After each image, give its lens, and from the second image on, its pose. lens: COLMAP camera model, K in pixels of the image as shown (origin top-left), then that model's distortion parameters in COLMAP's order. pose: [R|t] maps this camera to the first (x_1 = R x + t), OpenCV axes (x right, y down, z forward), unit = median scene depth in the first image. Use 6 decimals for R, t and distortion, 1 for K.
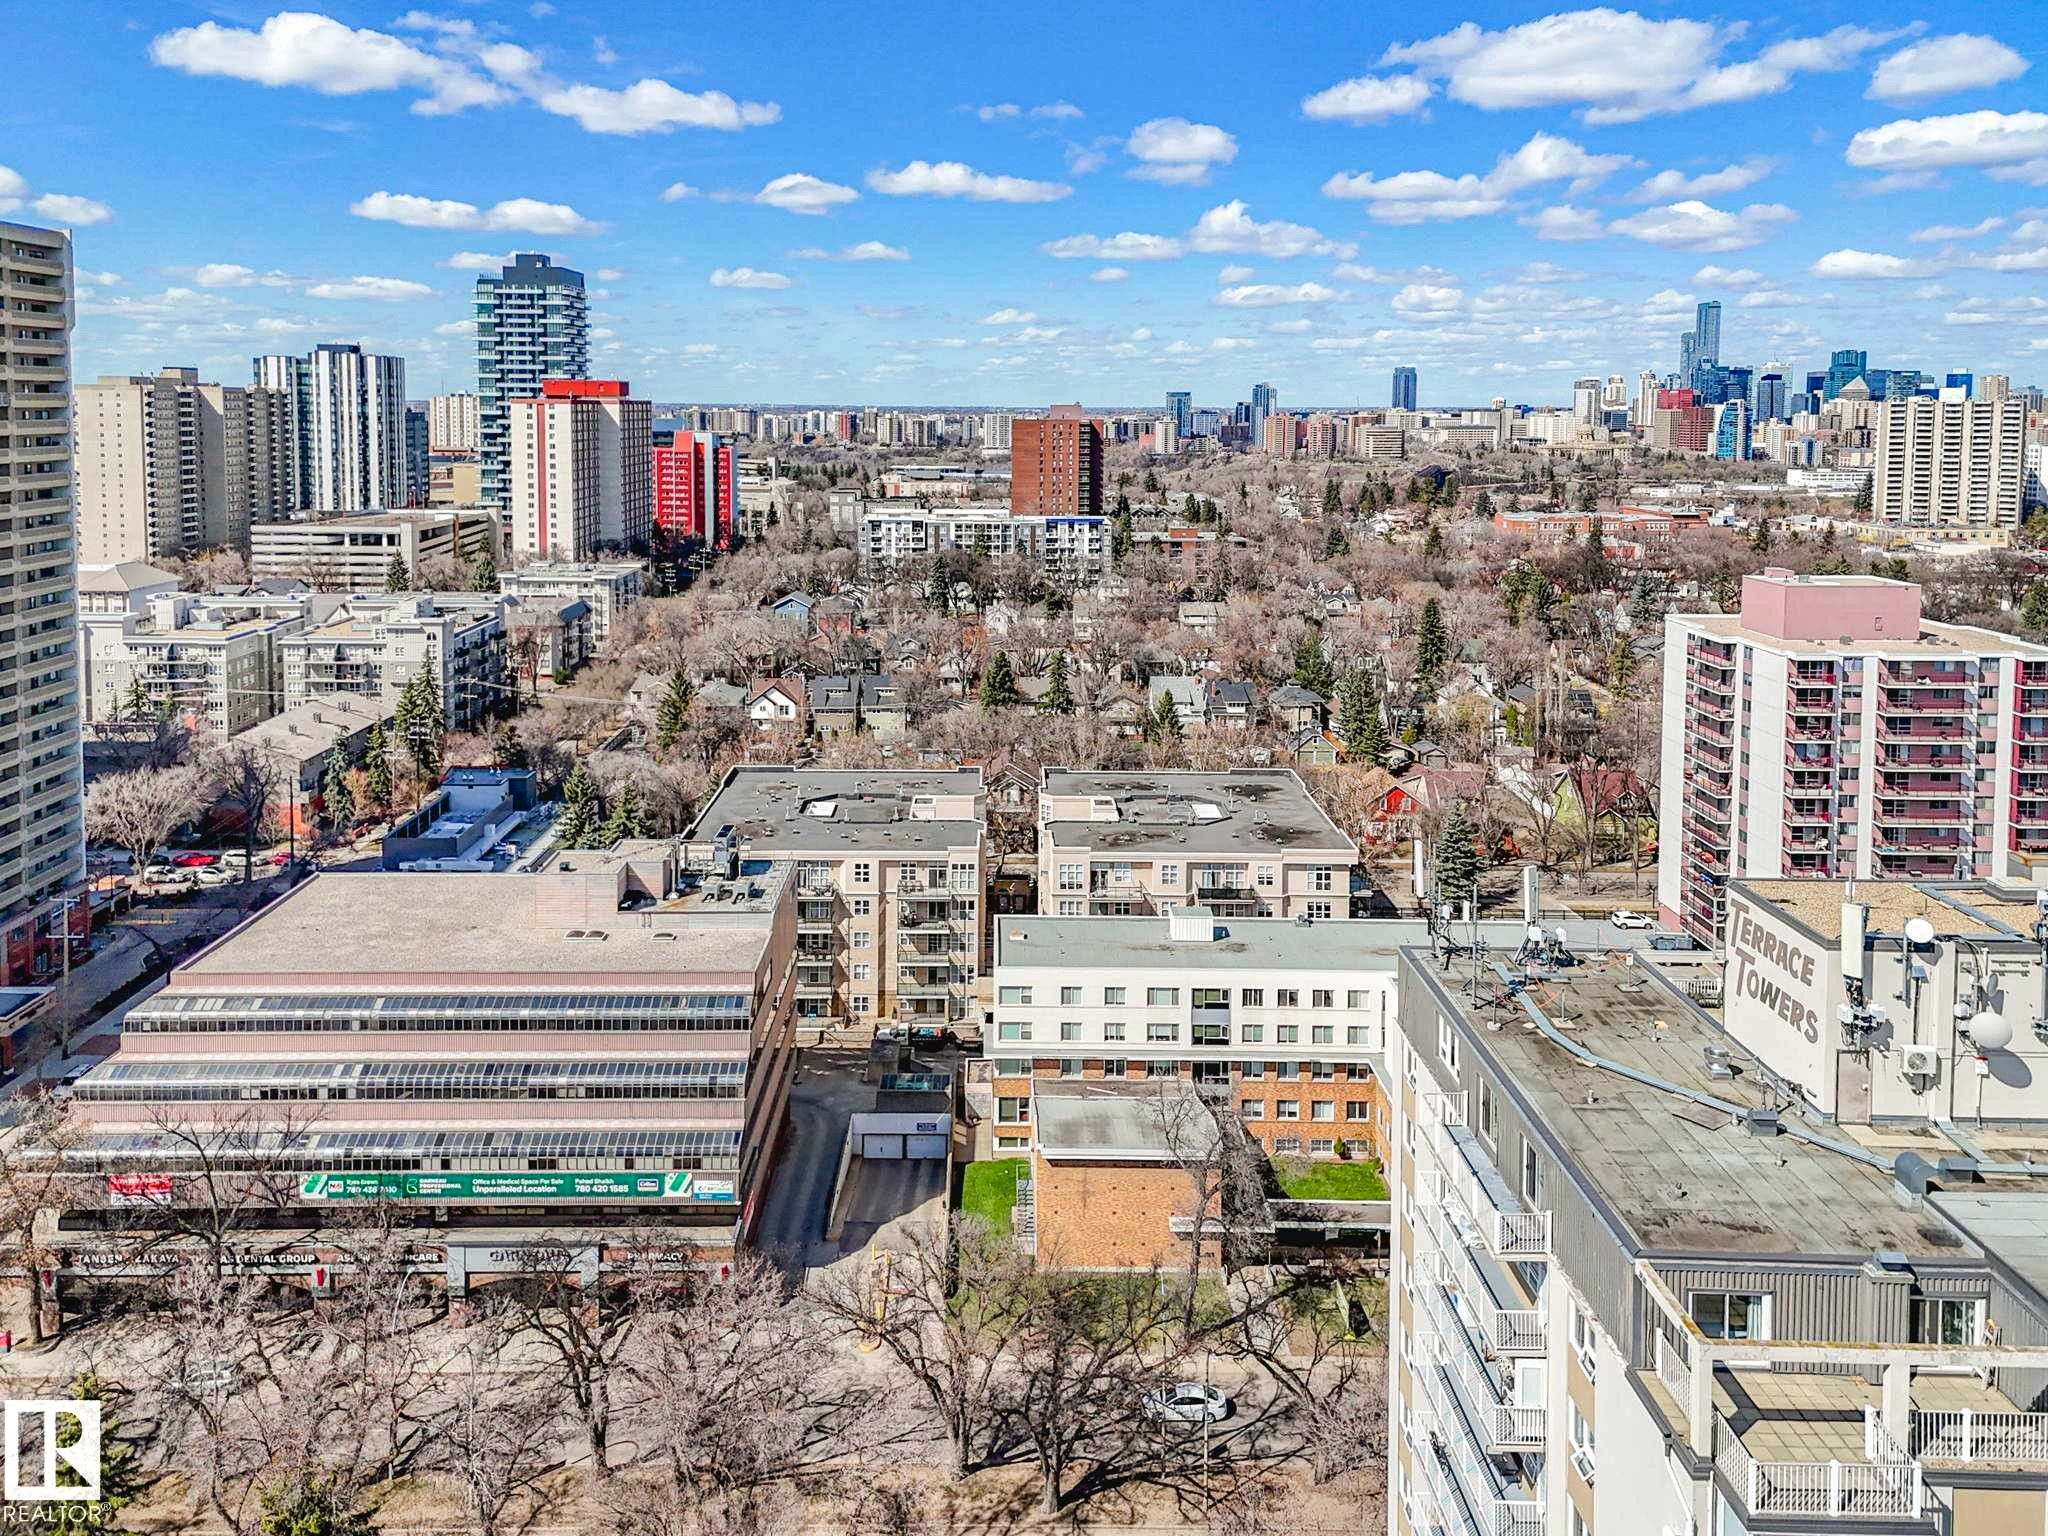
lens RADIAL K [[1515.5, 0, 1043.5], [0, 1515.5, 768.9], [0, 0, 1]] dist [0.072428, -0.053625]
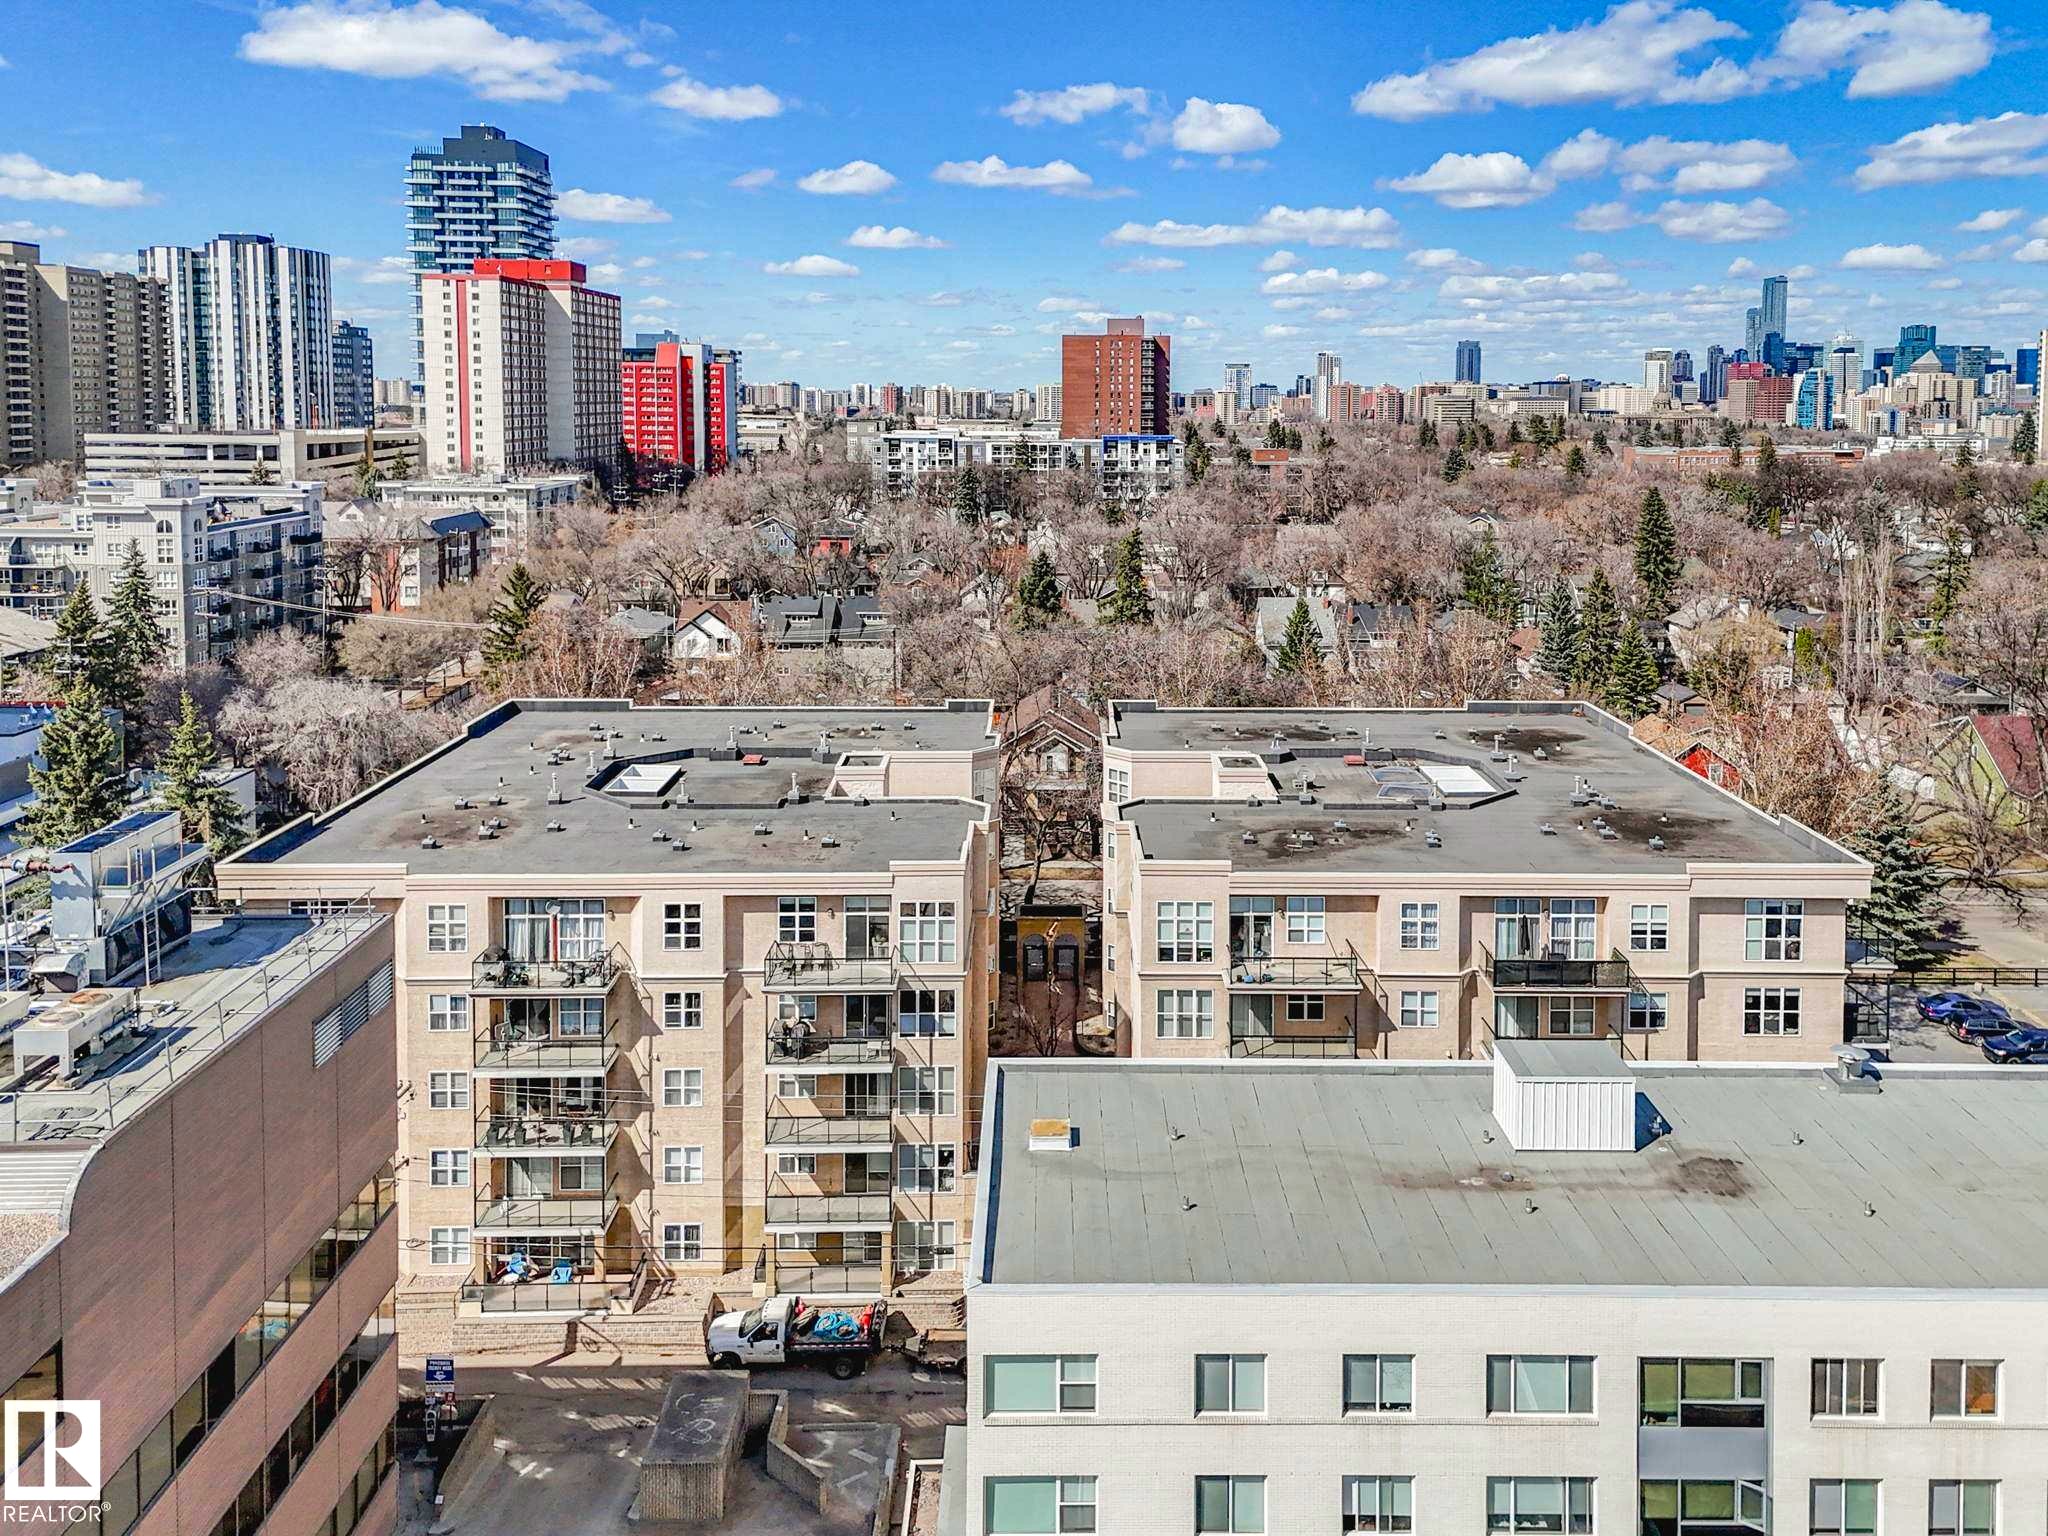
lens RADIAL K [[1515.5, 0, 1103.3], [0, 1515.5, 699.1], [0, 0, 1]] dist [0.072428, -0.053625]
pose [[0.999983, -0.004604, 0.003536, -0.002113], [0.004737, 0.999249, -0.038453, 0.008738], [-0.003356, 0.038469, 0.999254, 0.219787]]
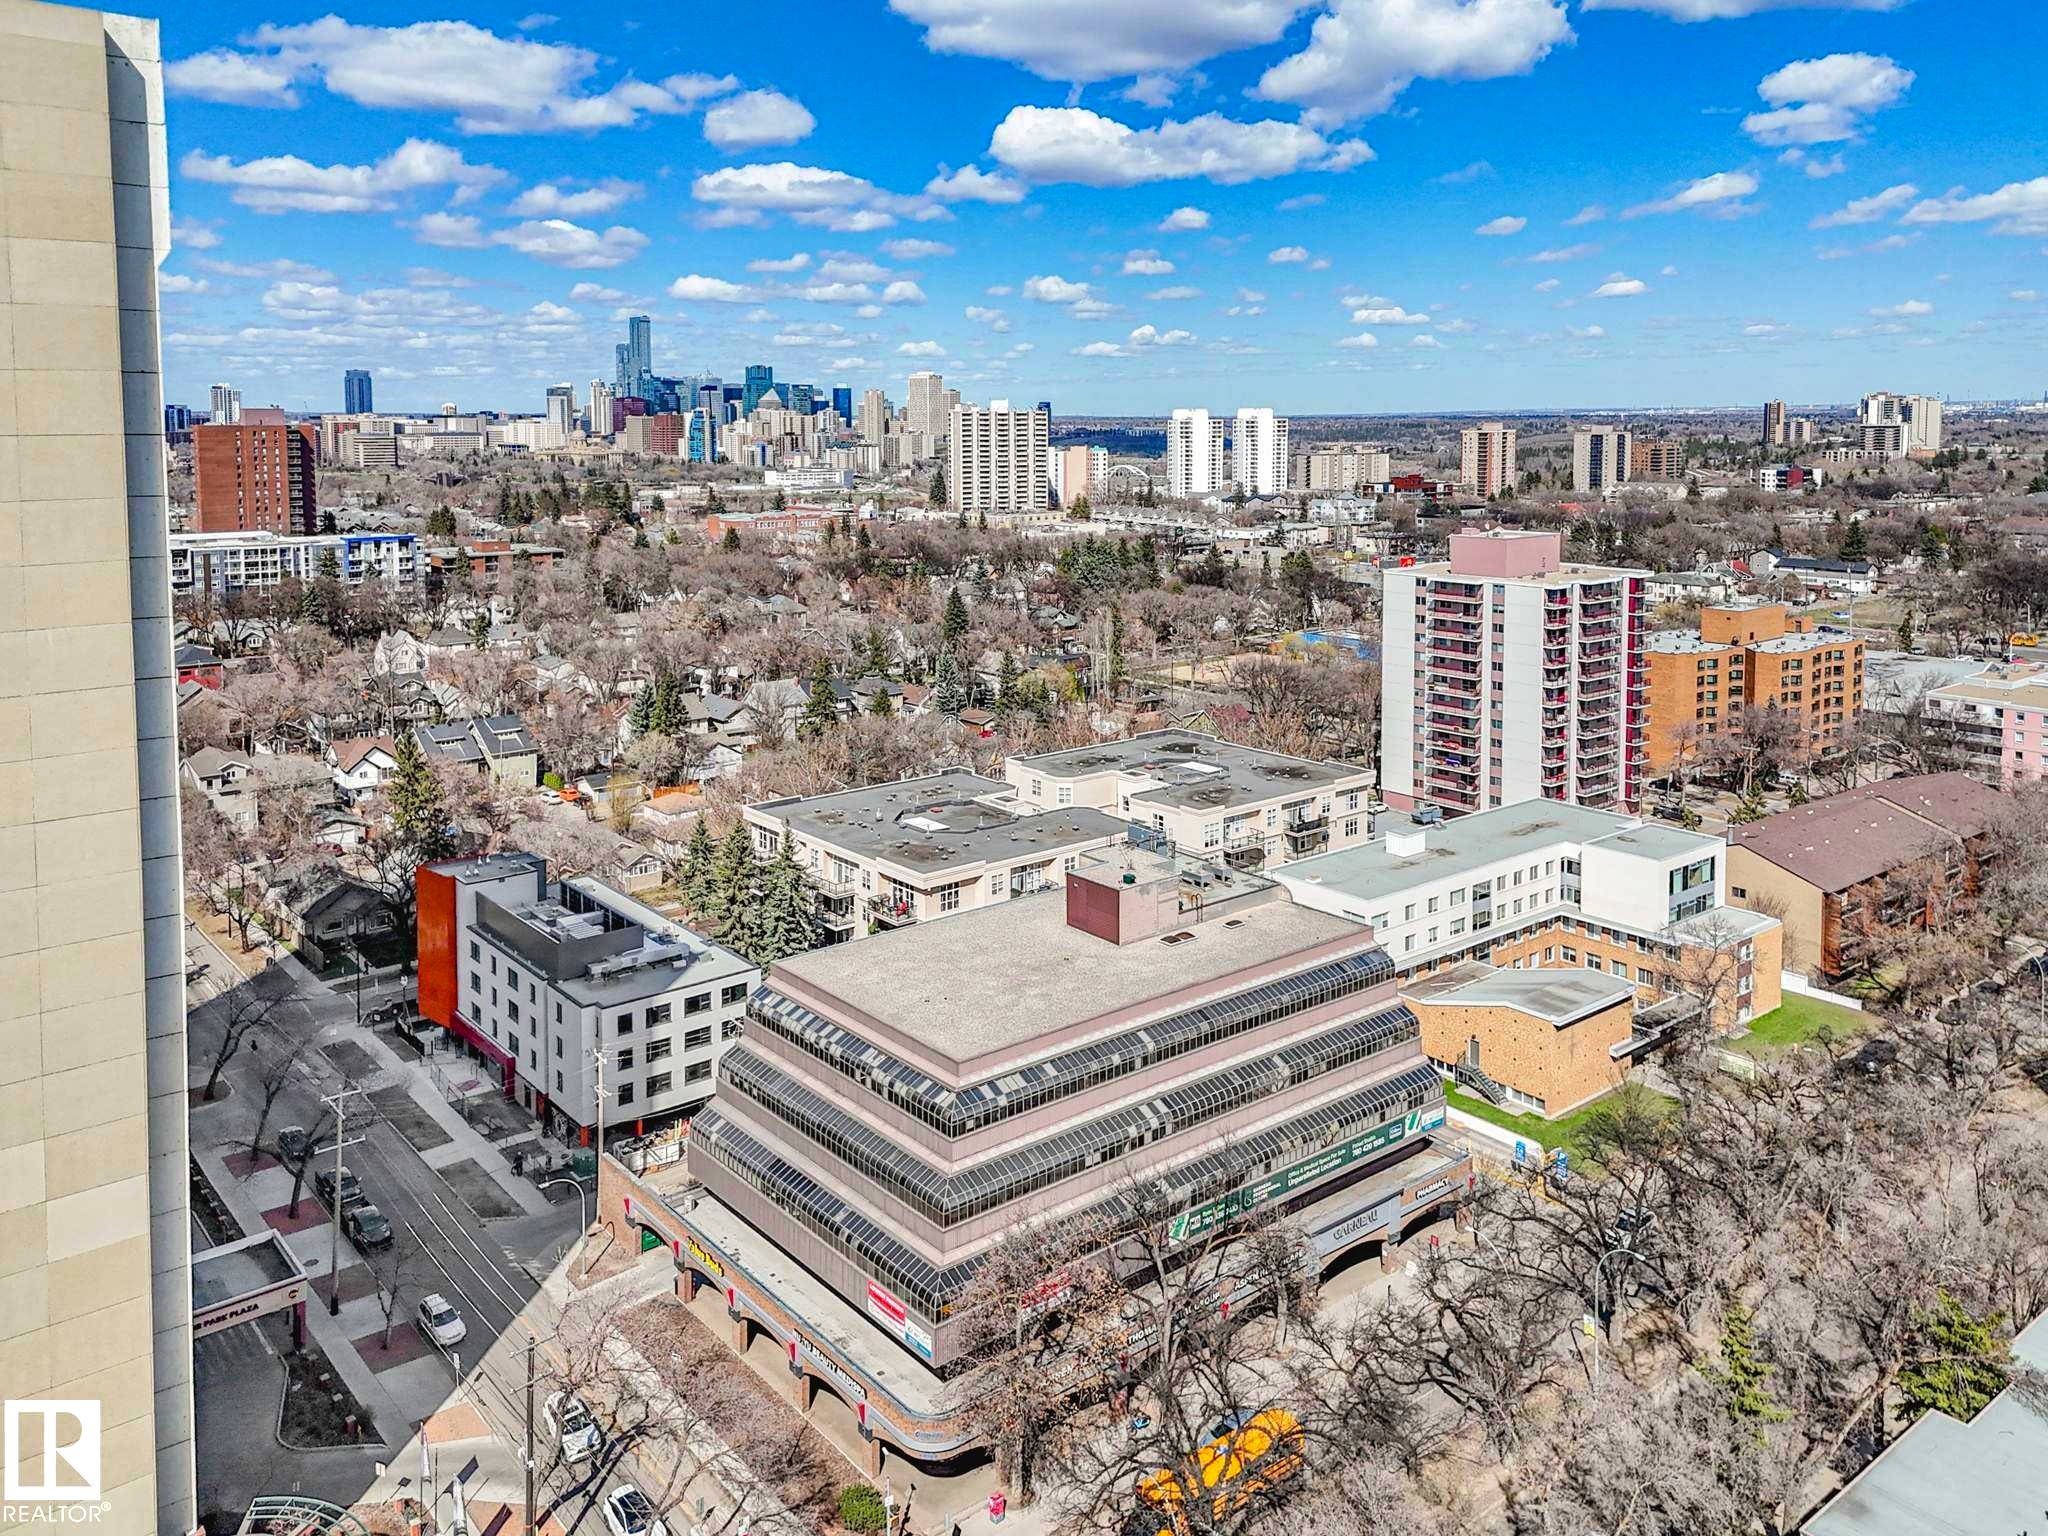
lens RADIAL K [[1515.5, 0, 1037.3], [0, 1515.5, 745.6], [0, 0, 1]] dist [0.072428, -0.053625]
pose [[0.777850, -0.140404, 0.612565, -0.284288], [0.151799, 0.987838, 0.033660, -0.018509], [-0.609842, 0.066804, 0.789703, 0.076884]]
